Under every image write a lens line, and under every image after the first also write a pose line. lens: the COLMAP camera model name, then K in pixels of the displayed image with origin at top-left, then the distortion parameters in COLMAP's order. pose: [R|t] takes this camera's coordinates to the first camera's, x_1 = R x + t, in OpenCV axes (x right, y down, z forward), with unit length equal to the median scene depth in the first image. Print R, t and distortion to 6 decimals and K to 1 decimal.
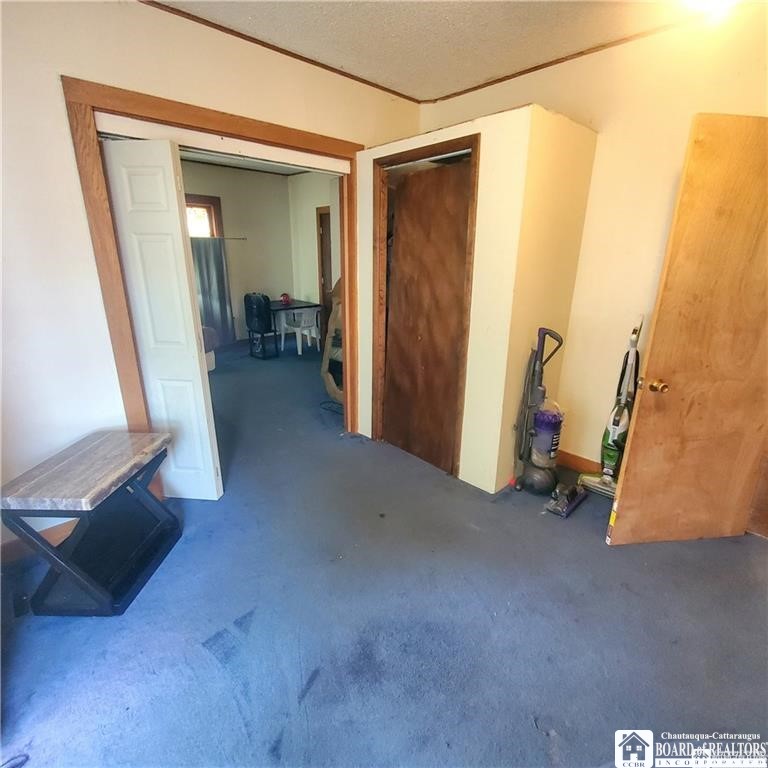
lens RADIAL K [[406.6, 0, 382.3], [0, 406.6, 383.1], [0, 0, 1]] dist [-0.000486, -0.003092]
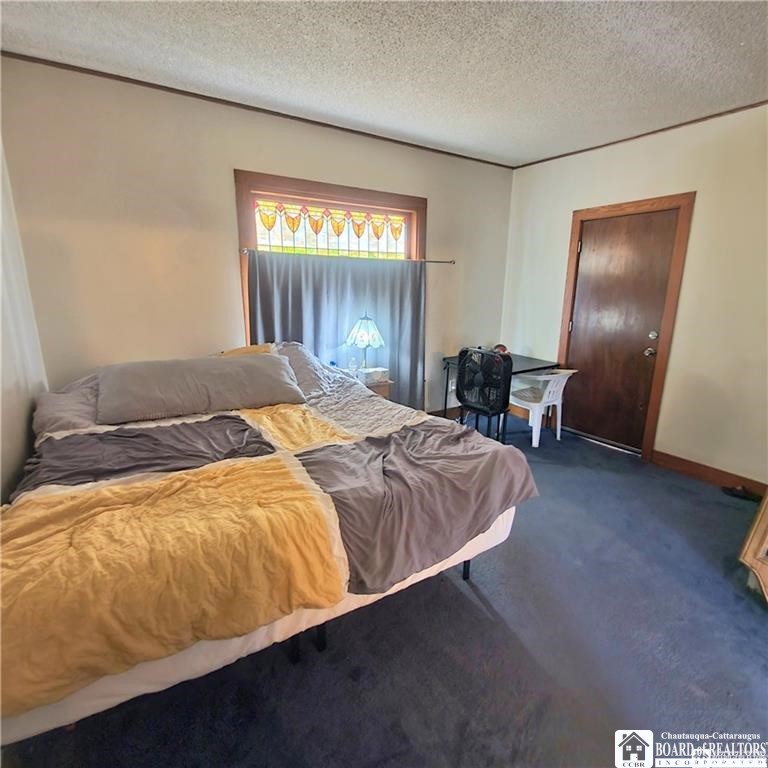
lens RADIAL K [[406.6, 0, 384.5], [0, 406.6, 384.3], [0, 0, 1]] dist [-0.000486, -0.003092]
pose [[0.983928, 0.036185, -0.174859, -0.329076], [-0.048684, 0.996515, -0.067732, -0.113488], [0.171799, 0.075156, 0.982261, 0.364029]]
